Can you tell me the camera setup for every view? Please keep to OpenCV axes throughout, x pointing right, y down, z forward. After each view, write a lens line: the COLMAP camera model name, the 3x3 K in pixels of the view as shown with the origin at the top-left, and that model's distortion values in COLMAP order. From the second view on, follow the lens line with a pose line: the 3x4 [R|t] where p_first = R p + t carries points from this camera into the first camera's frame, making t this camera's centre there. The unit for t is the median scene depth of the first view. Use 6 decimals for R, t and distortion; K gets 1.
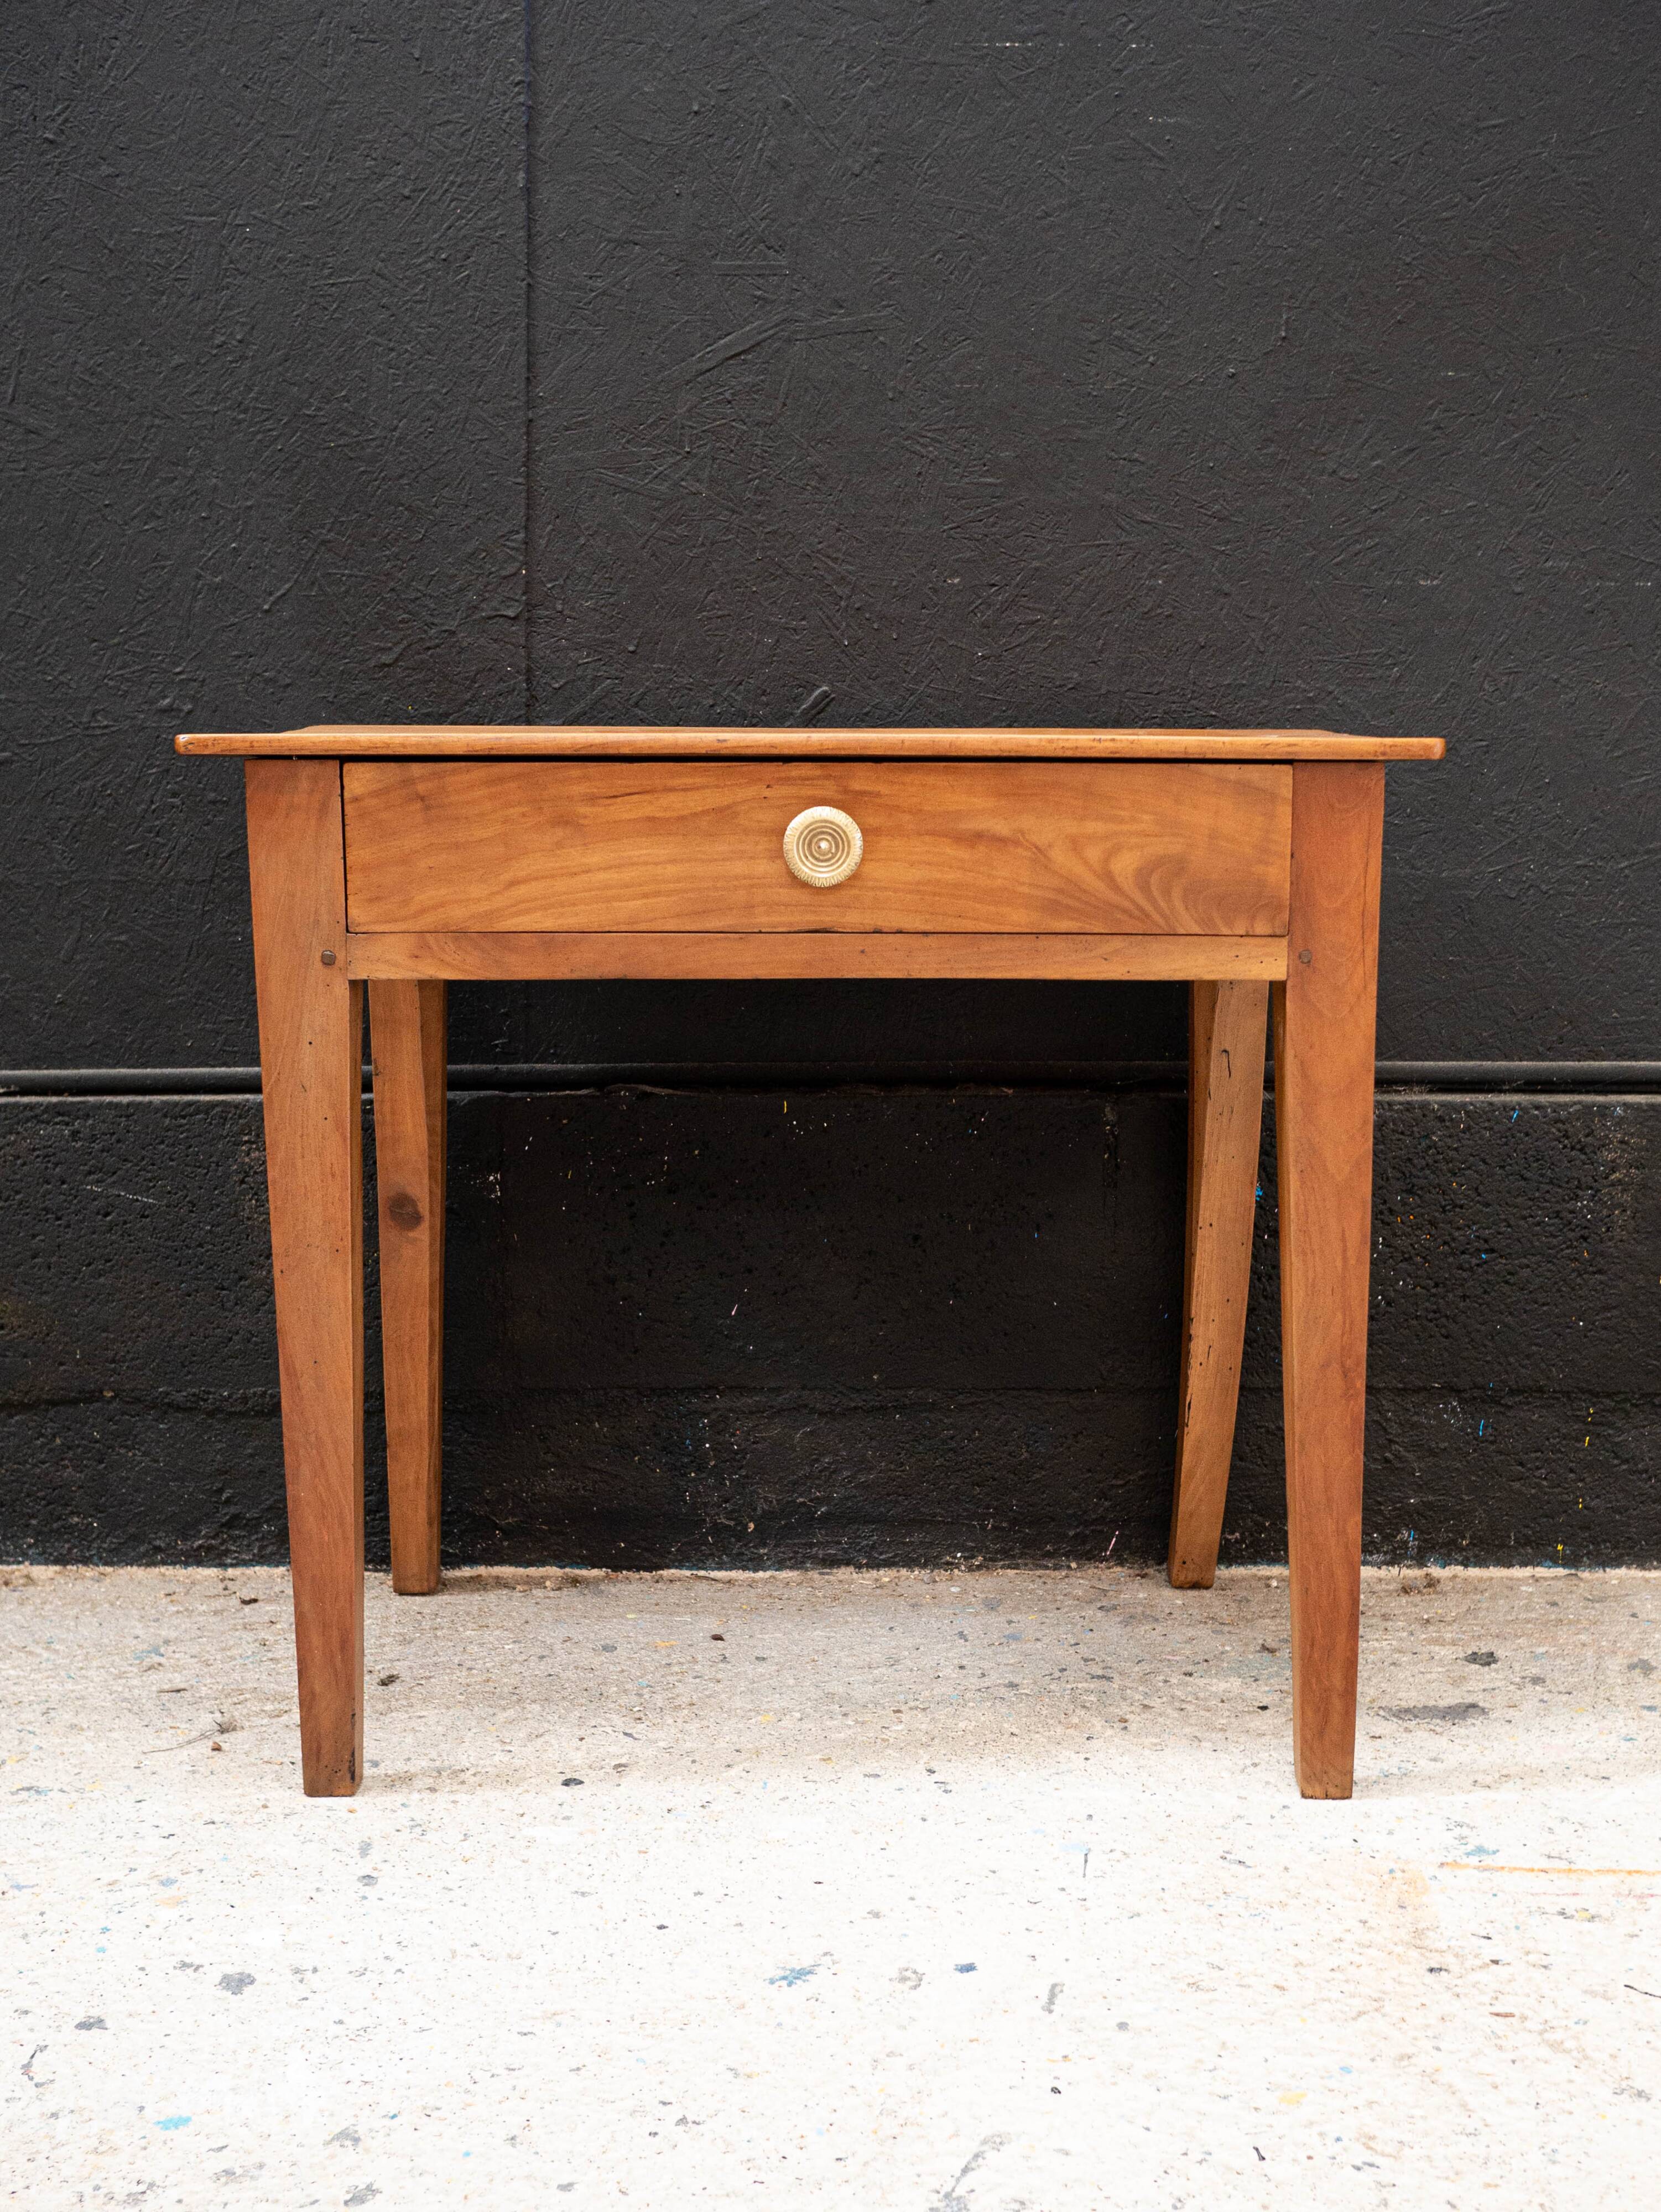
lens RADIAL K [[2749.3, 0, 862.4], [0, 2749.3, 1136.8], [0, 0, 1]] dist [-0.029622, 0.000000]
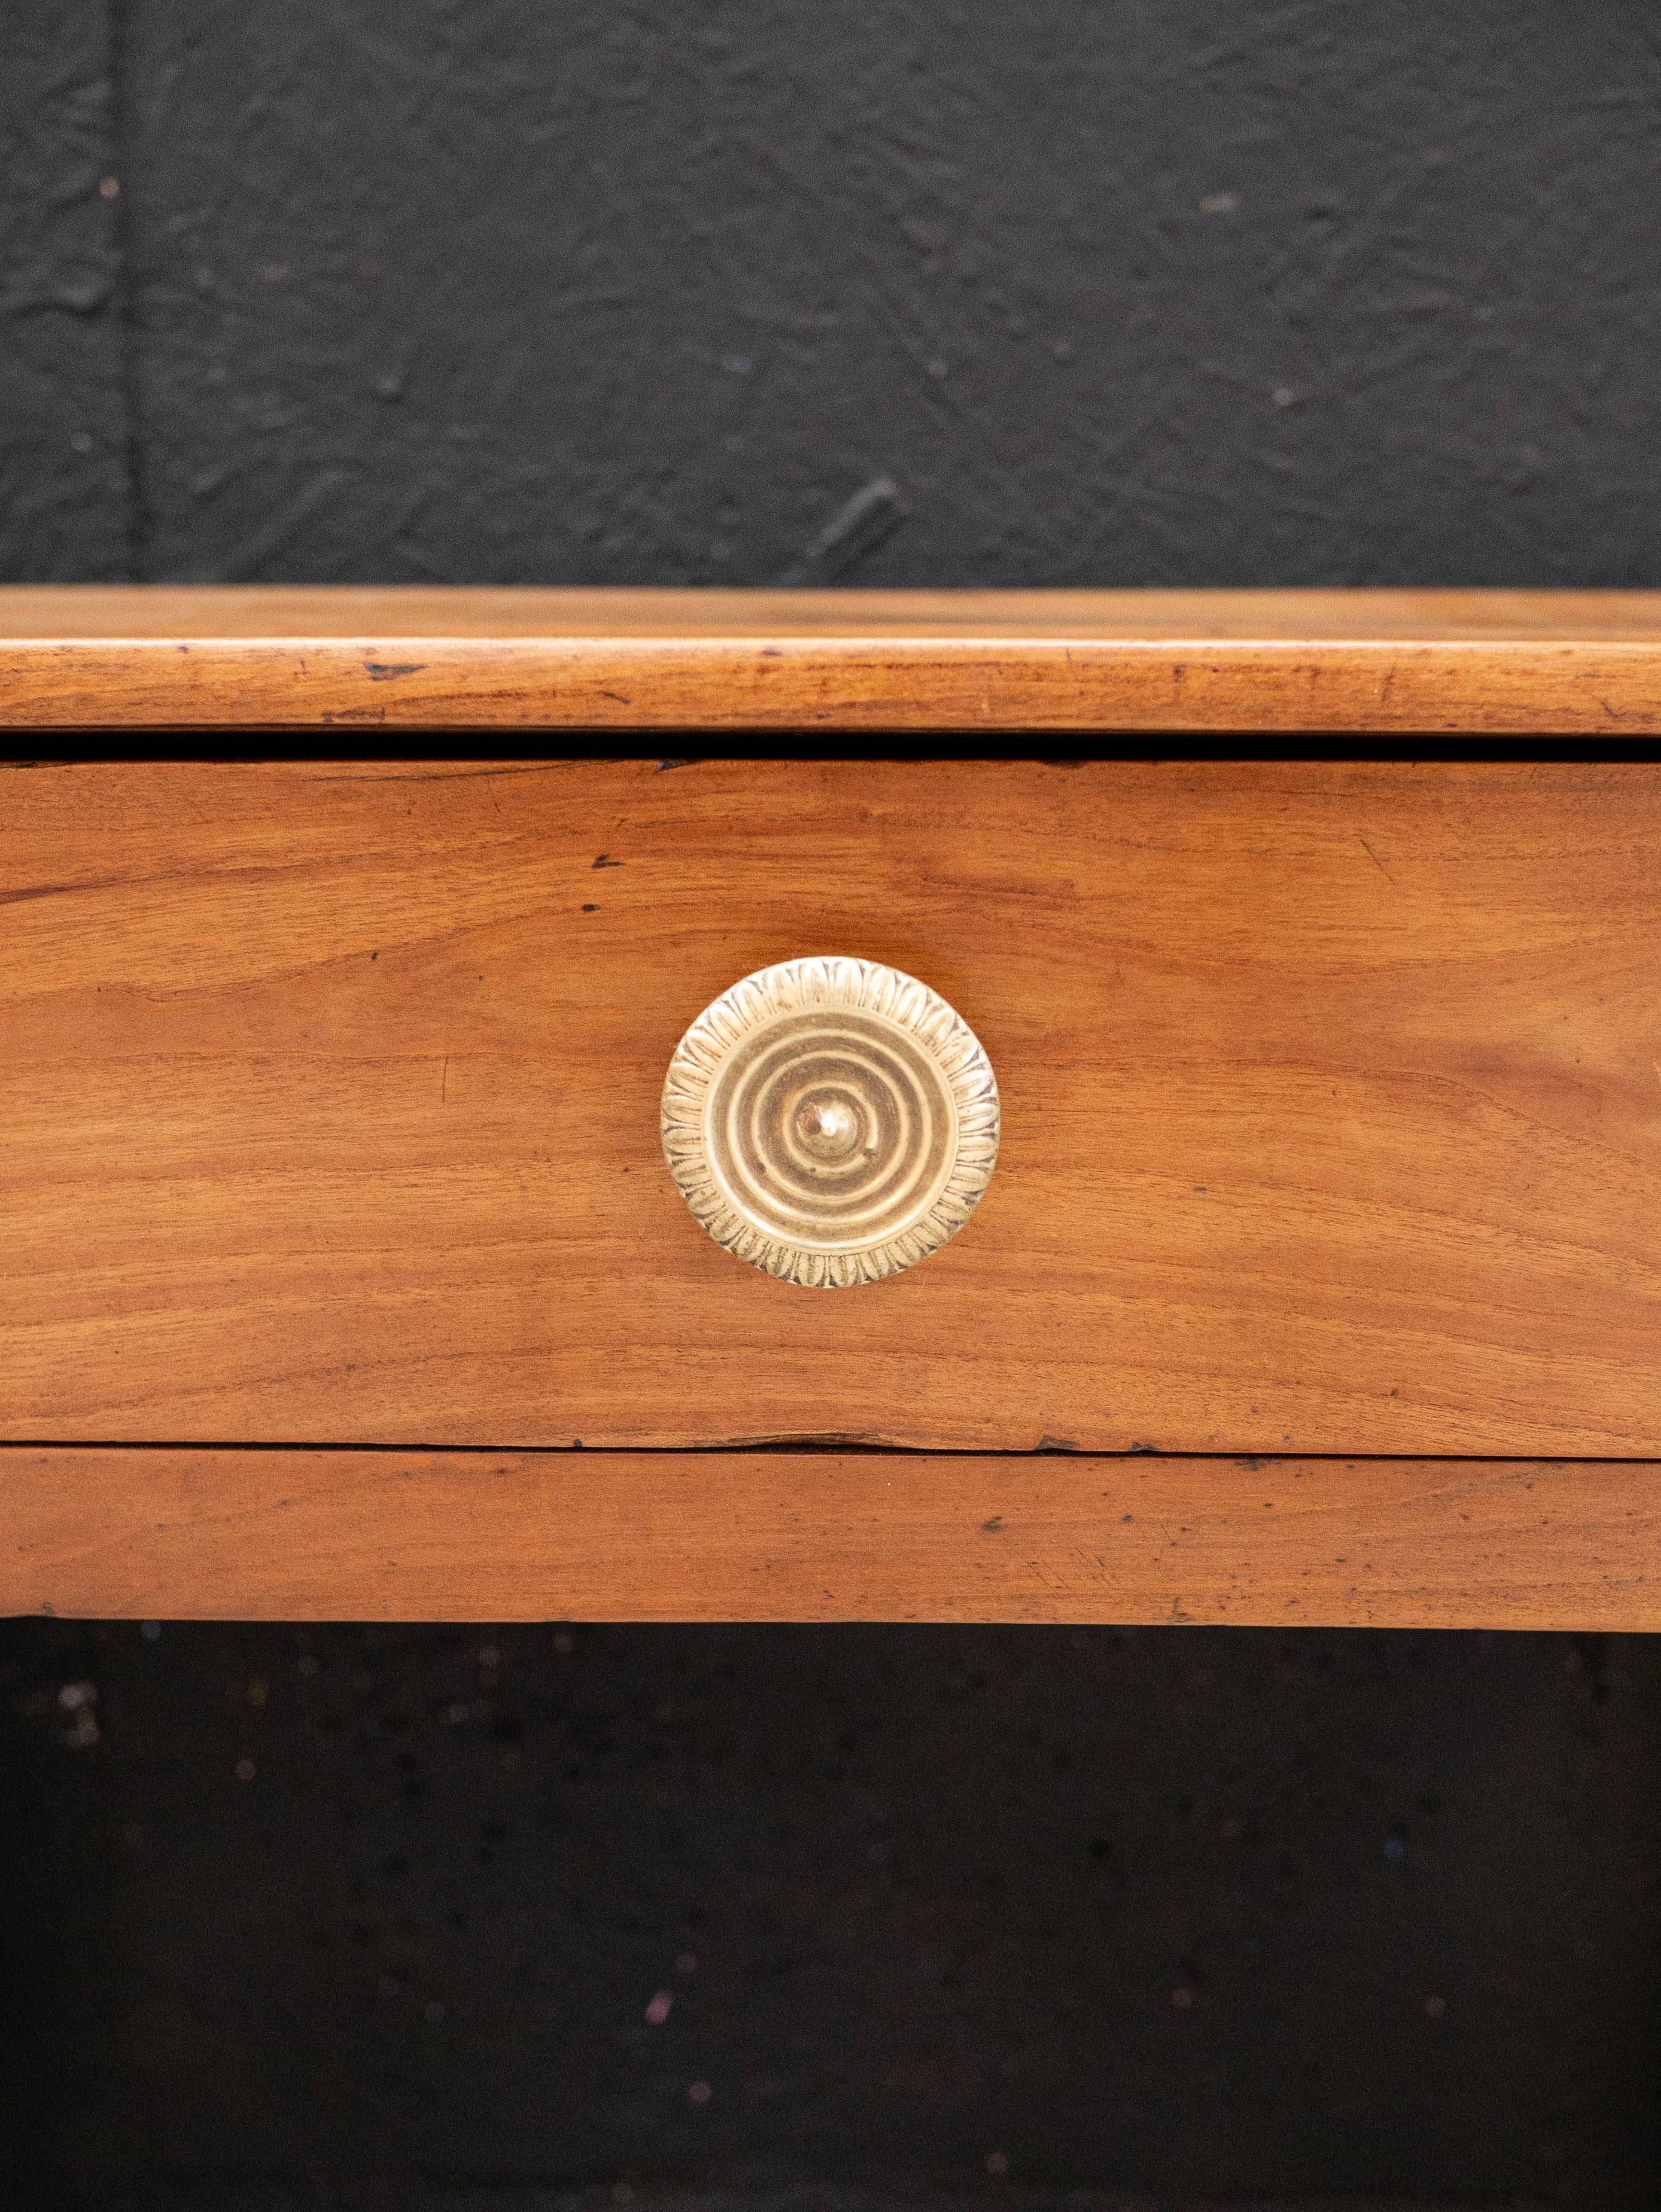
lens RADIAL K [[2969.7, 0, 825.6], [0, 2969.7, 1231.6], [0, 0, 1]] dist [-0.018029, 0.000000]
pose [[0.999033, 0.006819, -0.043426, -0.002804], [-0.003757, 0.997525, 0.070205, -0.089523], [0.043798, -0.069974, 0.996587, 0.585213]]
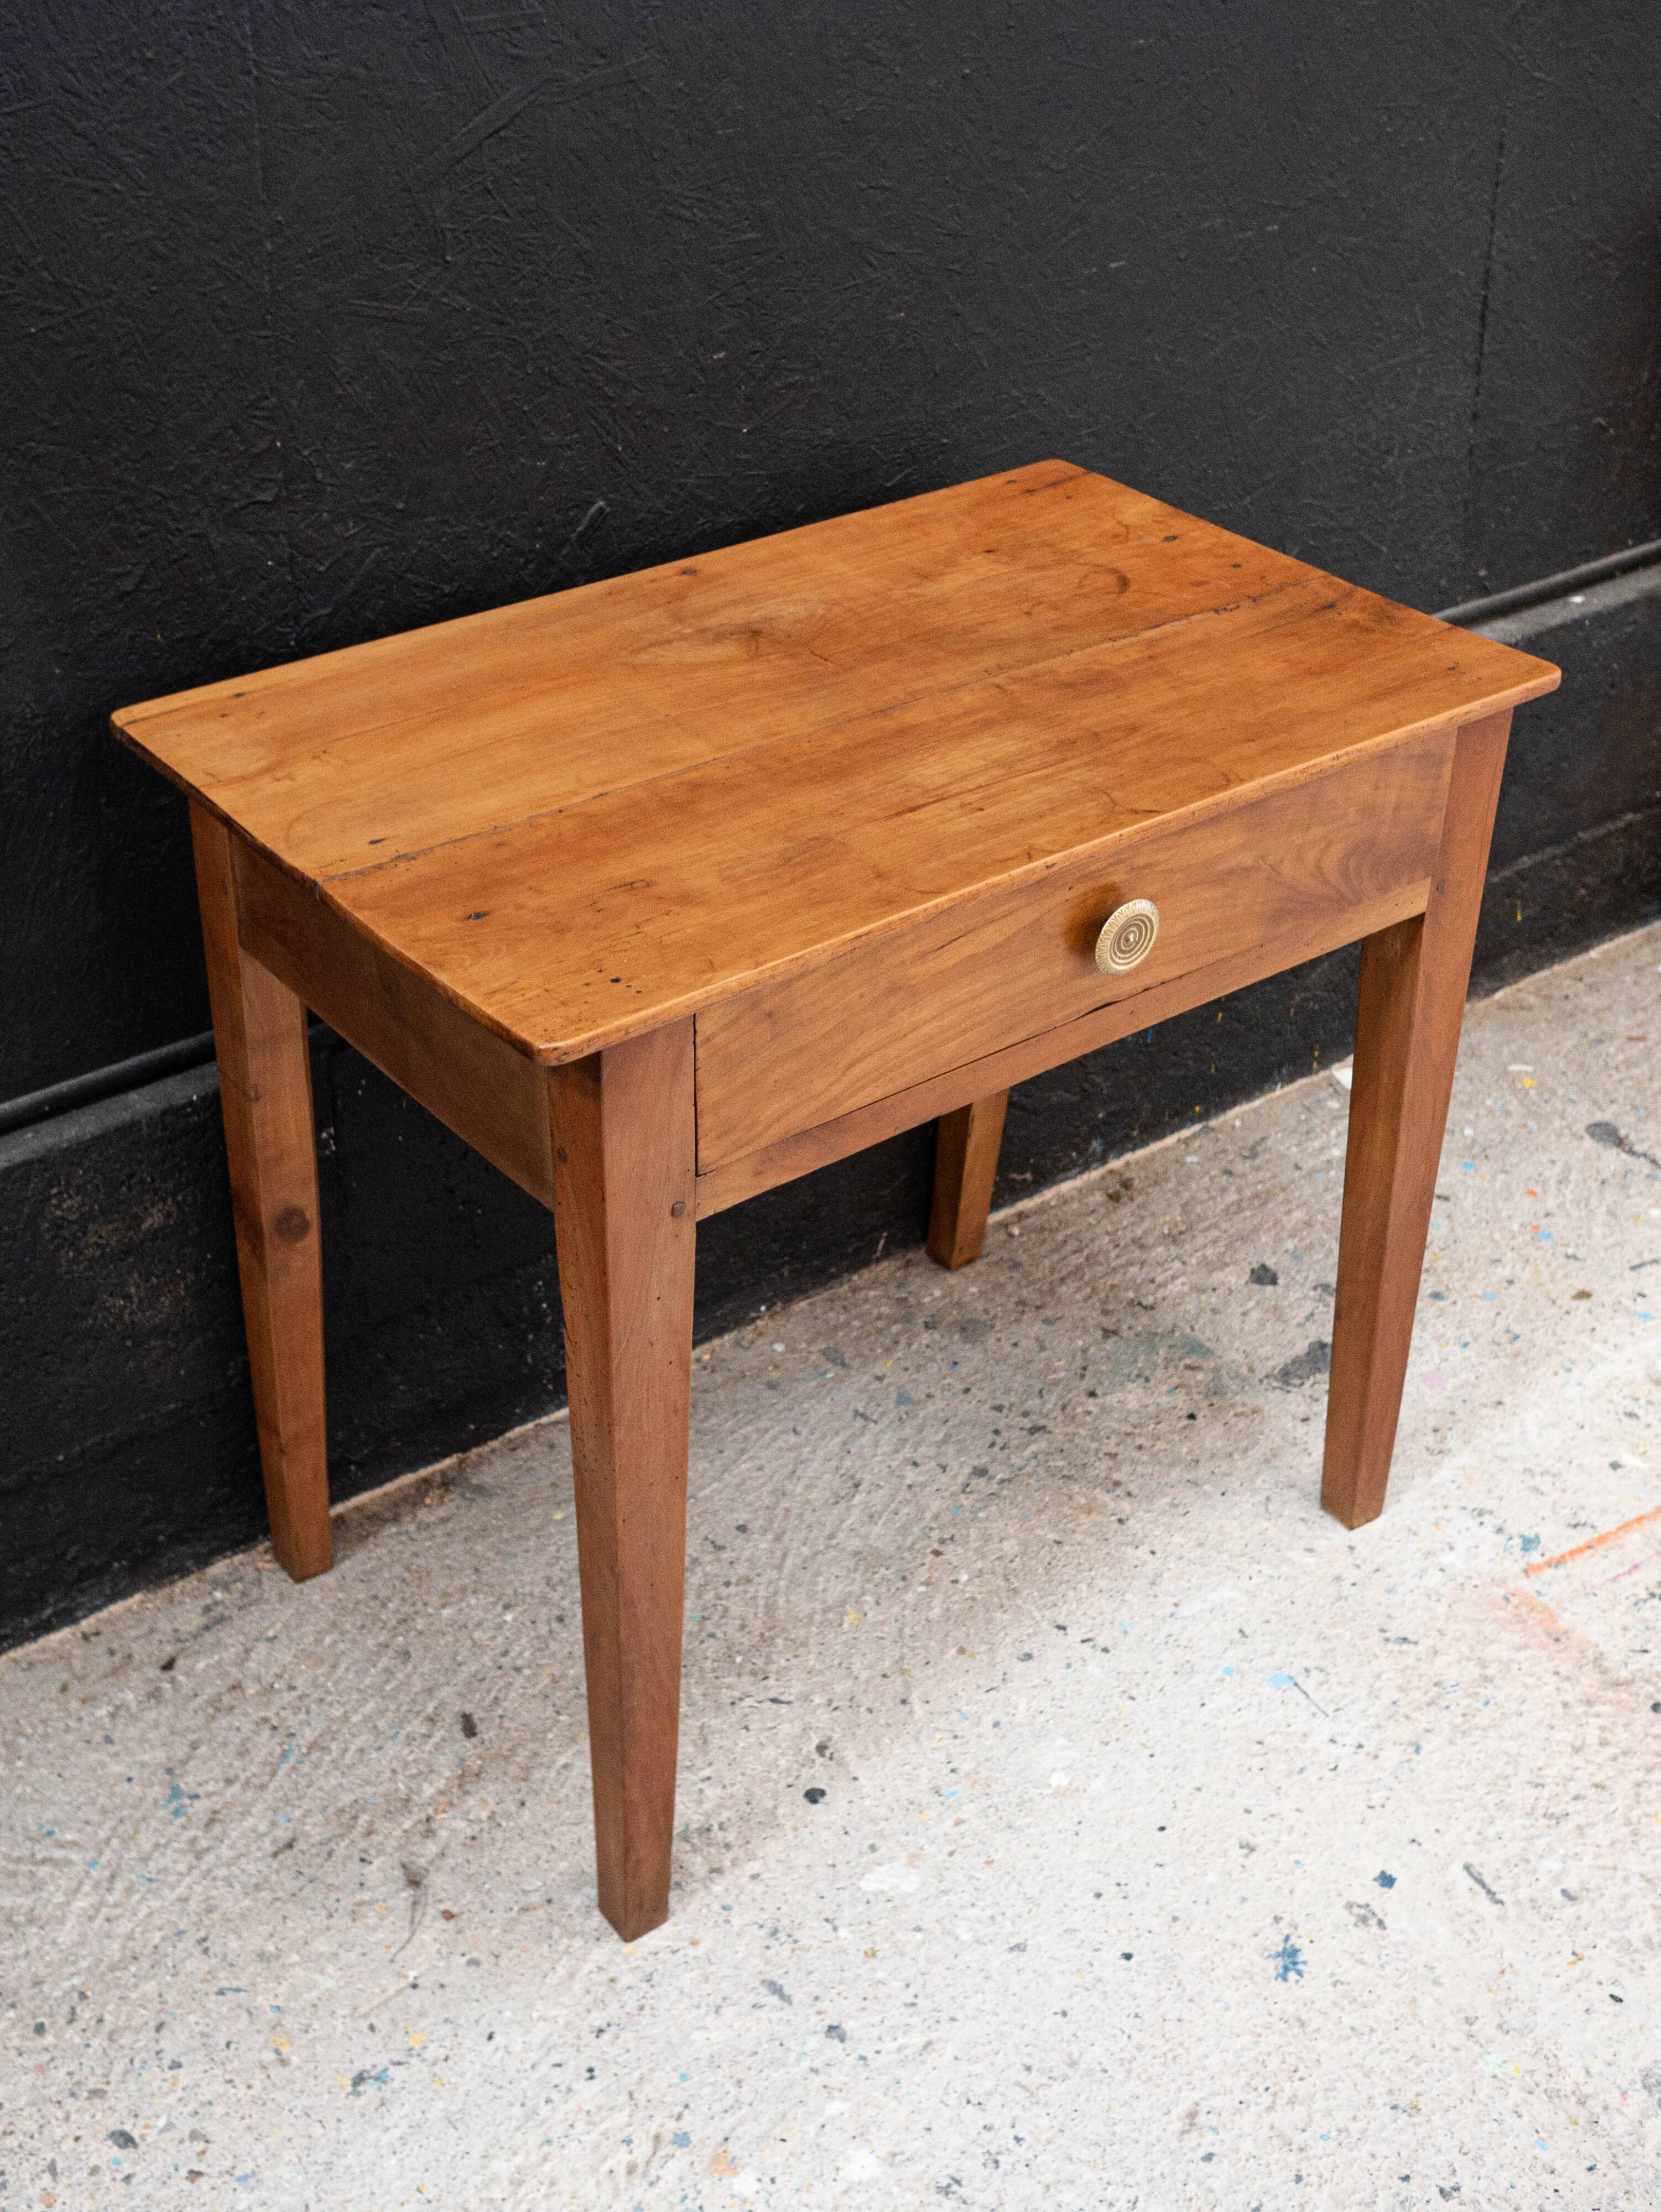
lens RADIAL K [[2821.7, 0, 795.8], [0, 2821.7, 973.9], [0, 0, 1]] dist [-0.022869, 0.000000]
pose [[0.800995, -0.291629, 0.522837, -0.478824], [0.081749, 0.918431, 0.387043, -0.372753], [-0.593063, -0.267278, 0.759499, 0.262048]]
